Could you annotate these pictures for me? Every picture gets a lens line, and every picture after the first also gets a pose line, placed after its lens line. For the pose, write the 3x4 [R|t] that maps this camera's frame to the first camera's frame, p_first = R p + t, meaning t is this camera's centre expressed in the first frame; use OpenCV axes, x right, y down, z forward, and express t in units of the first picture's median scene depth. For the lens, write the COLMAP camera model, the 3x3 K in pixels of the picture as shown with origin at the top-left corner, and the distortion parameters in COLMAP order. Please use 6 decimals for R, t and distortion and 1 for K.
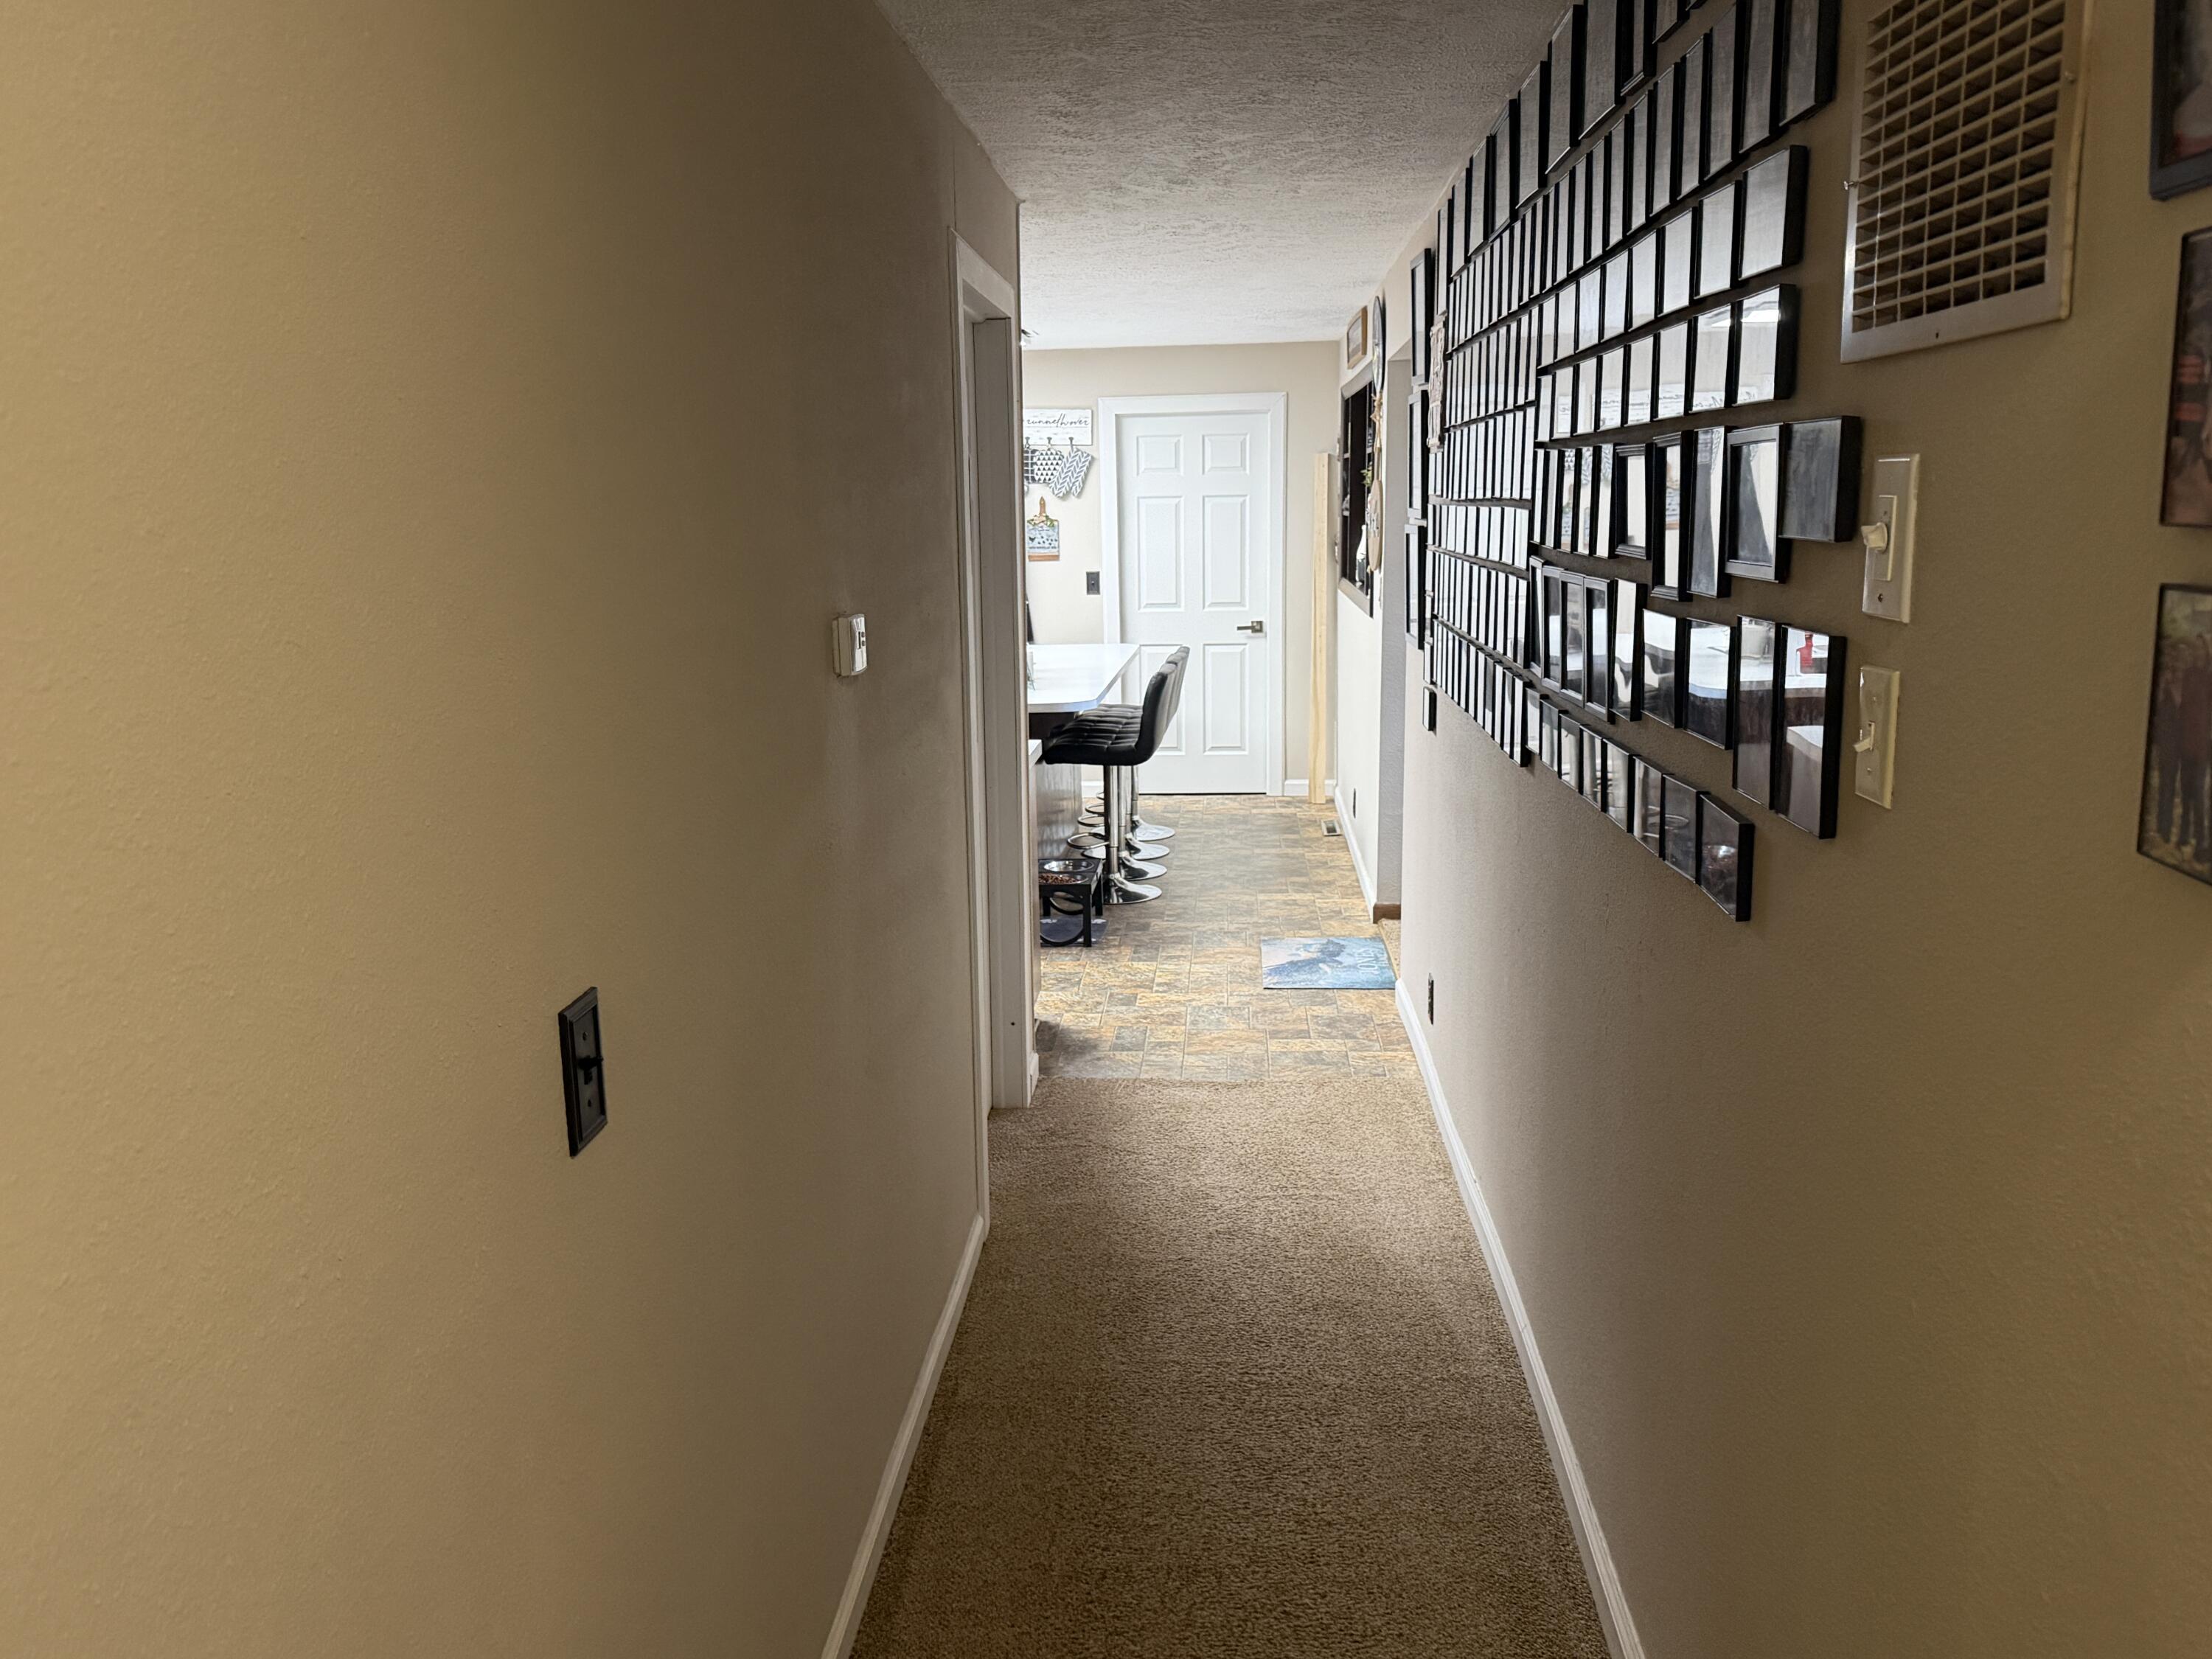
lens RADIAL K [[1749.9, 0, 1112.7], [0, 1749.9, 836.1], [0, 0, 1]] dist [0.010143, -0.009907]
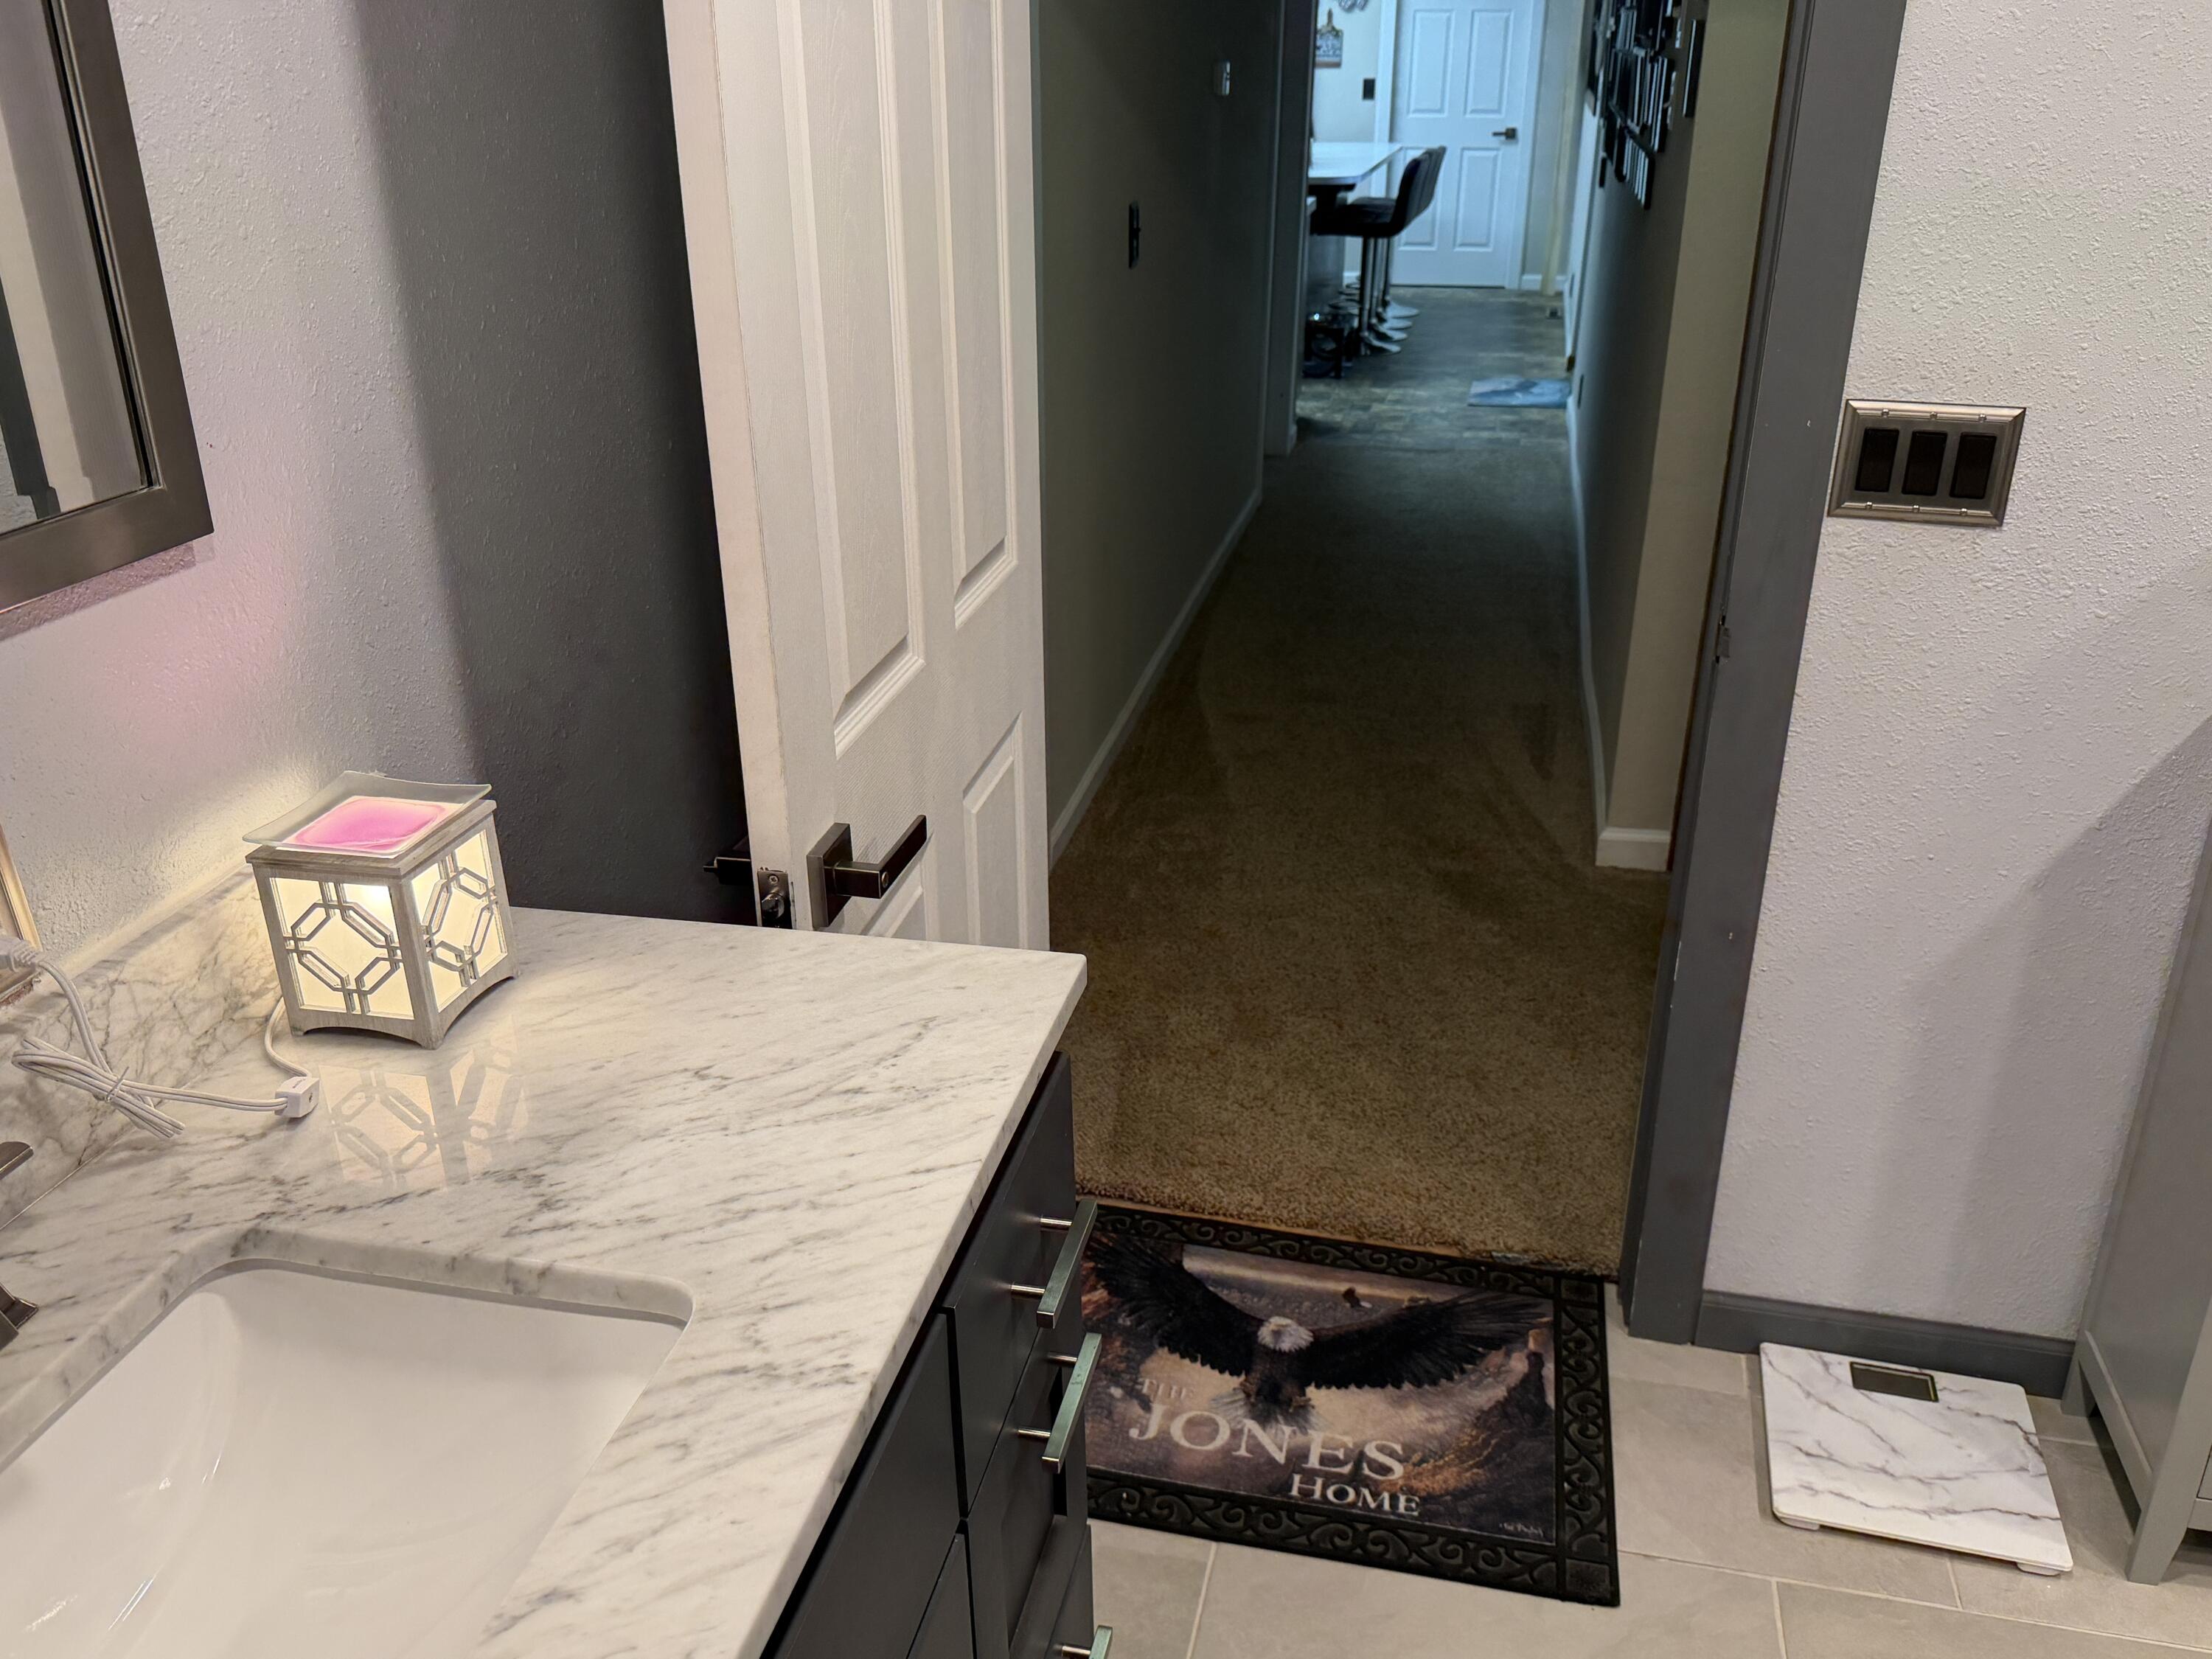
lens RADIAL K [[1764.8, 0, 1094.9], [0, 1764.8, 825.5], [0, 0, 1]] dist [0.269553, -0.678975]
pose [[0.987689, 0.076875, -0.136239, 0.014570], [-0.044123, 0.972461, 0.228852, 0.087165], [0.150080, -0.220023, 0.963880, -0.400344]]
